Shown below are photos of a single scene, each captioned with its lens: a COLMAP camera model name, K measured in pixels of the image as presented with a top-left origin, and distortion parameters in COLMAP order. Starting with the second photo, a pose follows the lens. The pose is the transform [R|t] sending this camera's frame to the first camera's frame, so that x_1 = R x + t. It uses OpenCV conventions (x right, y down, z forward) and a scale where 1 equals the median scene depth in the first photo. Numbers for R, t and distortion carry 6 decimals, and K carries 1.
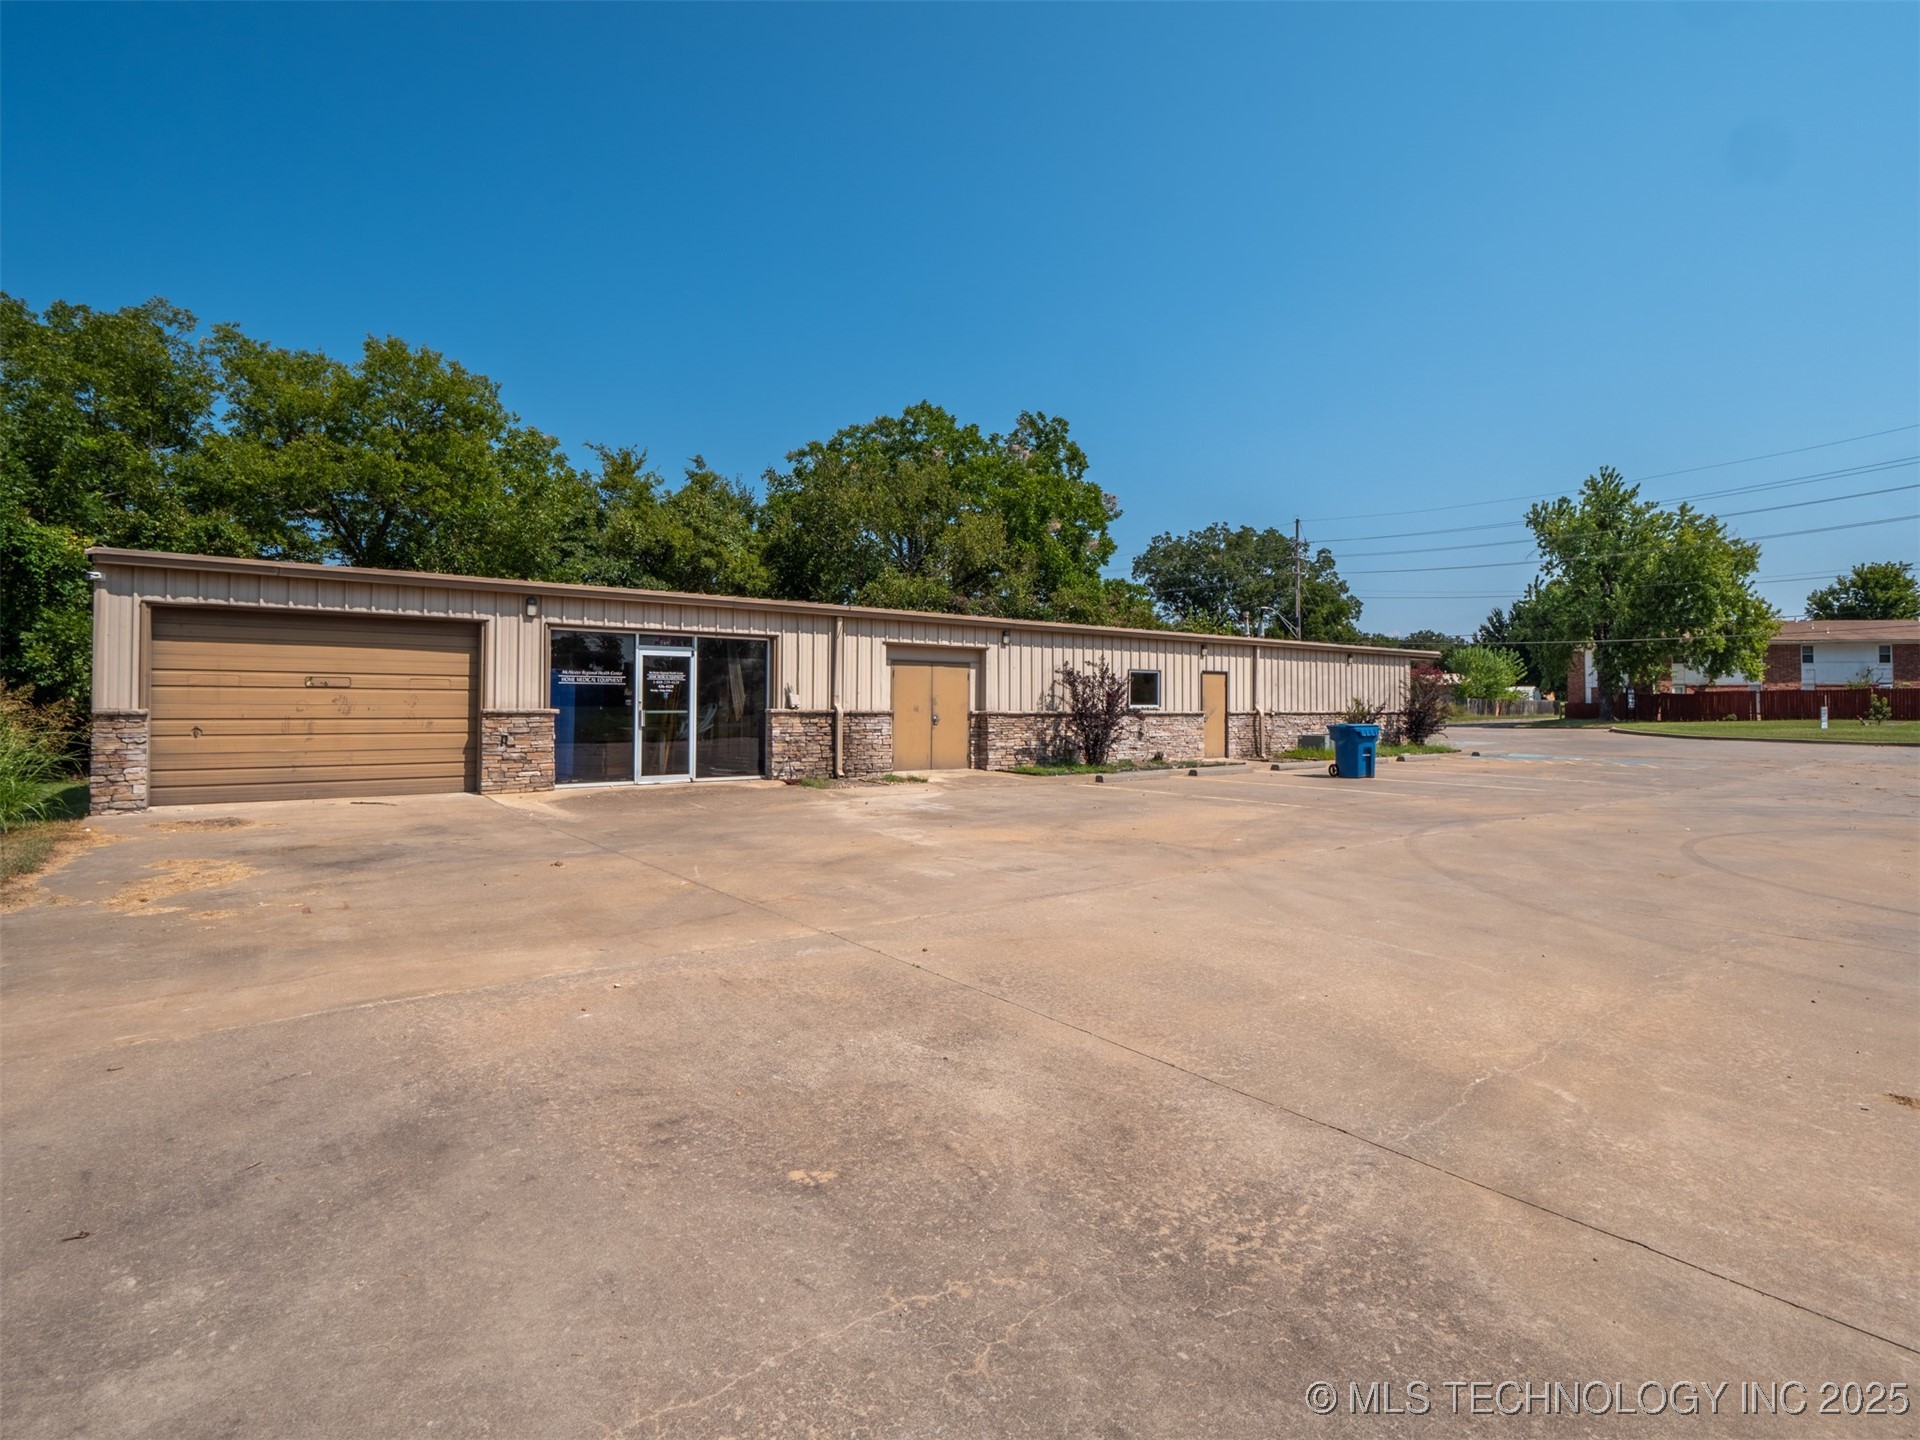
lens RADIAL K [[936.2, 0, 960.5], [0, 936.2, 707.3], [0, 0, 1]] dist [-0.002522, -0.000314]
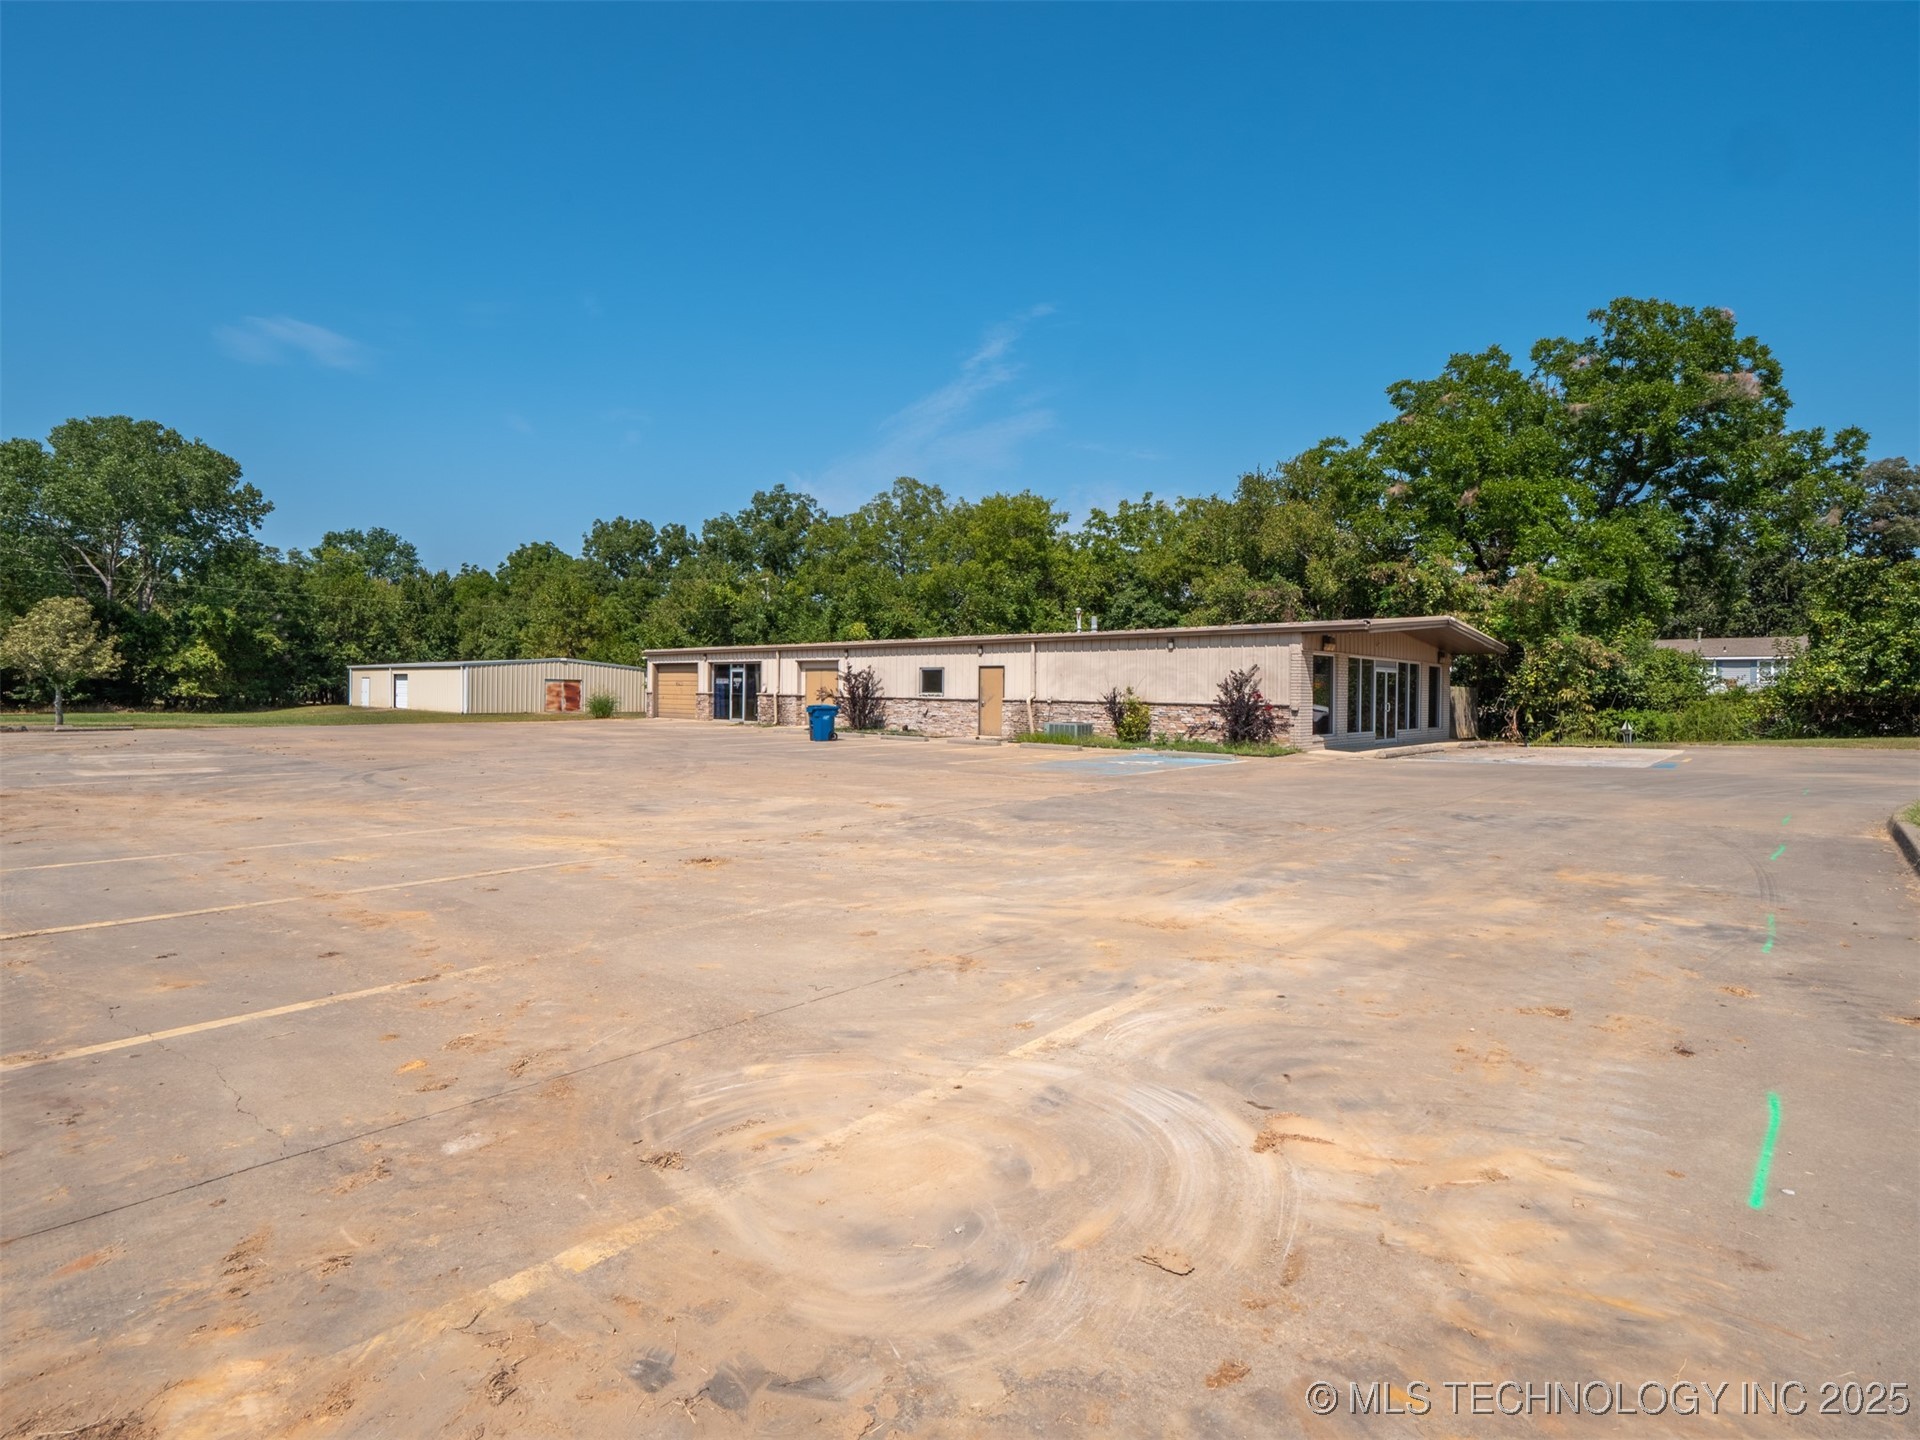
lens RADIAL K [[936.2, 0, 960.9], [0, 936.2, 714.4], [0, 0, 1]] dist [-0.002522, -0.000314]
pose [[0.192213, 0.003953, -0.981345, 1.972850], [-0.031904, 0.999488, -0.002223, 0.039795], [0.980834, 0.031736, 0.192241, 0.965664]]
